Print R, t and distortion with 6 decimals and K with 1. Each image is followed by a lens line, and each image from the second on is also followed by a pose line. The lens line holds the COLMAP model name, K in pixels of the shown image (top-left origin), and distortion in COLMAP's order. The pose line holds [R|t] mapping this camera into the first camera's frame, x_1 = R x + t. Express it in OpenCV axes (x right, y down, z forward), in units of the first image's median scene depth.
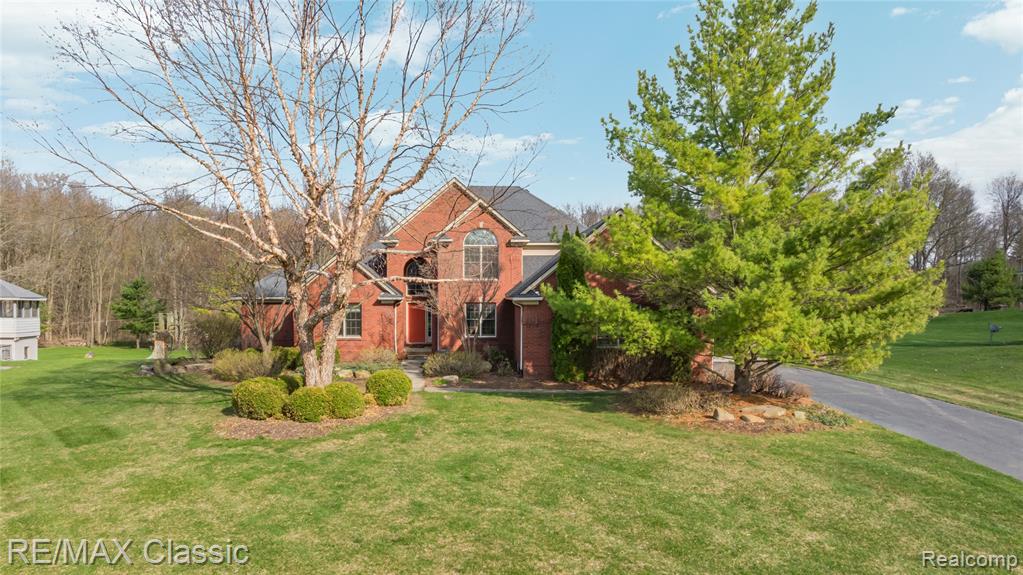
lens RADIAL K [[711.5, 0, 511.5], [0, 711.5, 287.5], [0, 0, 1]] dist [-0.023216, -0.002721]
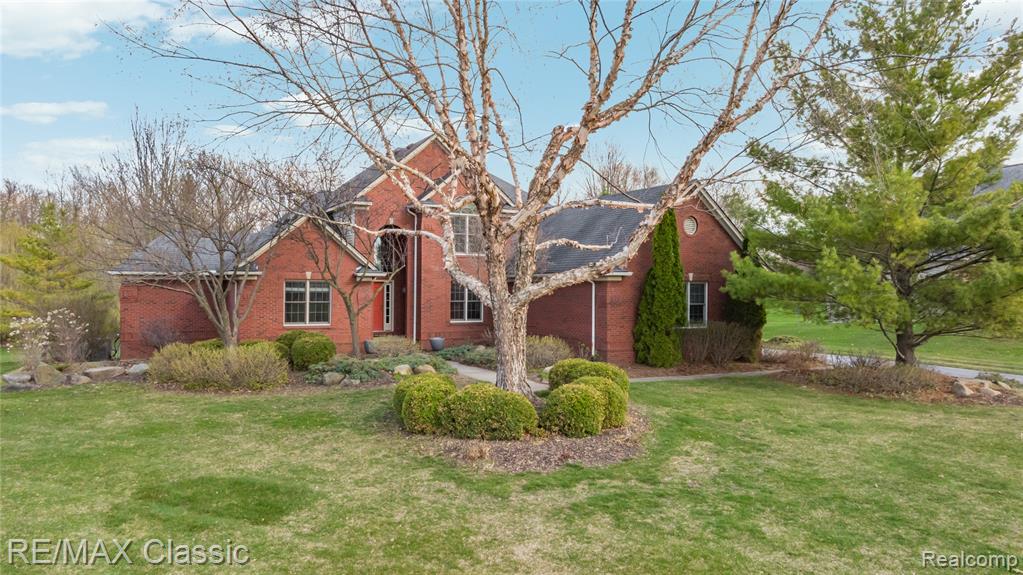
lens RADIAL K [[684.0, 0, 511.5], [0, 684.0, 287.5], [0, 0, 1]] dist [-0.021522, -0.000702]
pose [[0.894038, 0.006101, 0.447949, -0.690219], [-0.010411, 0.999920, 0.007159, 0.041551], [-0.447870, -0.011064, 0.894030, 0.456947]]
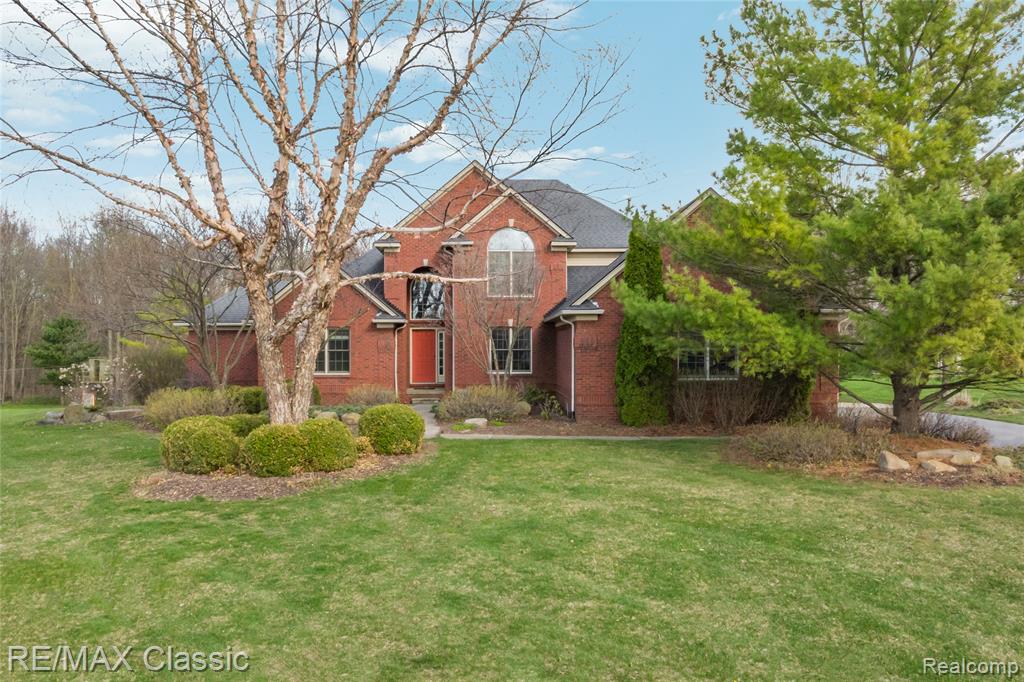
lens RADIAL K [[857.9, 0, 542.4], [0, 857.9, 318.1], [0, 0, 1]] dist [-0.030277, 0.011889]
pose [[0.999864, -0.002012, 0.016384, -0.047837], [0.002411, 0.999700, -0.024375, 0.064157], [-0.016330, 0.024412, 0.999569, 0.198337]]
